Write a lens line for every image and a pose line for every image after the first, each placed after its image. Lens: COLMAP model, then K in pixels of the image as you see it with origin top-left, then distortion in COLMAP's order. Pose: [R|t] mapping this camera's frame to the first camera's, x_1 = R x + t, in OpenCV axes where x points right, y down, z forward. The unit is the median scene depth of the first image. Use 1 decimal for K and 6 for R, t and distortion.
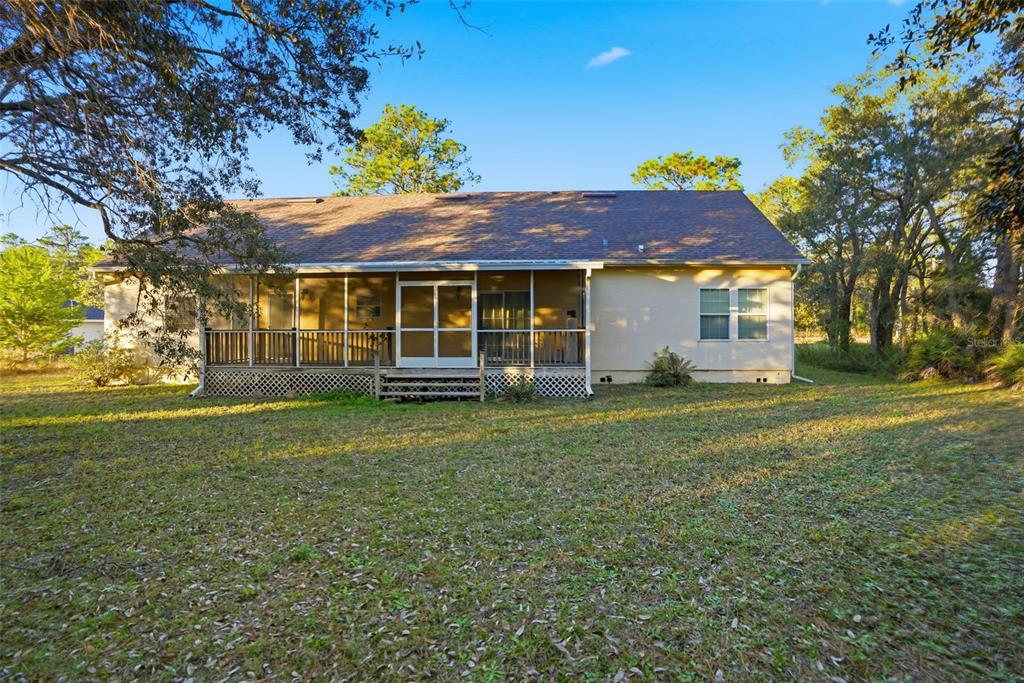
lens RADIAL K [[492.3, 0, 509.8], [0, 492.3, 341.5], [0, 0, 1]] dist [-0.022273, 0.000032]
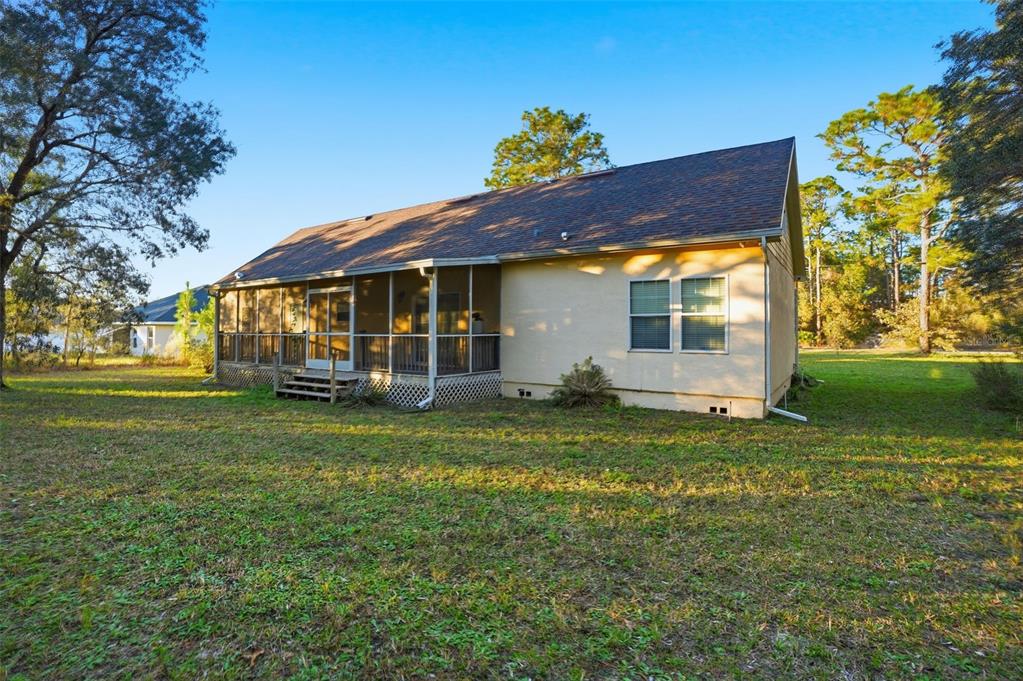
lens RADIAL K [[491.8, 0, 510.5], [0, 491.8, 334.5], [0, 0, 1]] dist [-0.022273, 0.000032]
pose [[0.846001, 0.006940, -0.533136, 0.635540], [-0.019588, 0.999645, -0.018071, -0.008646], [0.532822, 0.025731, 0.845836, 0.265091]]
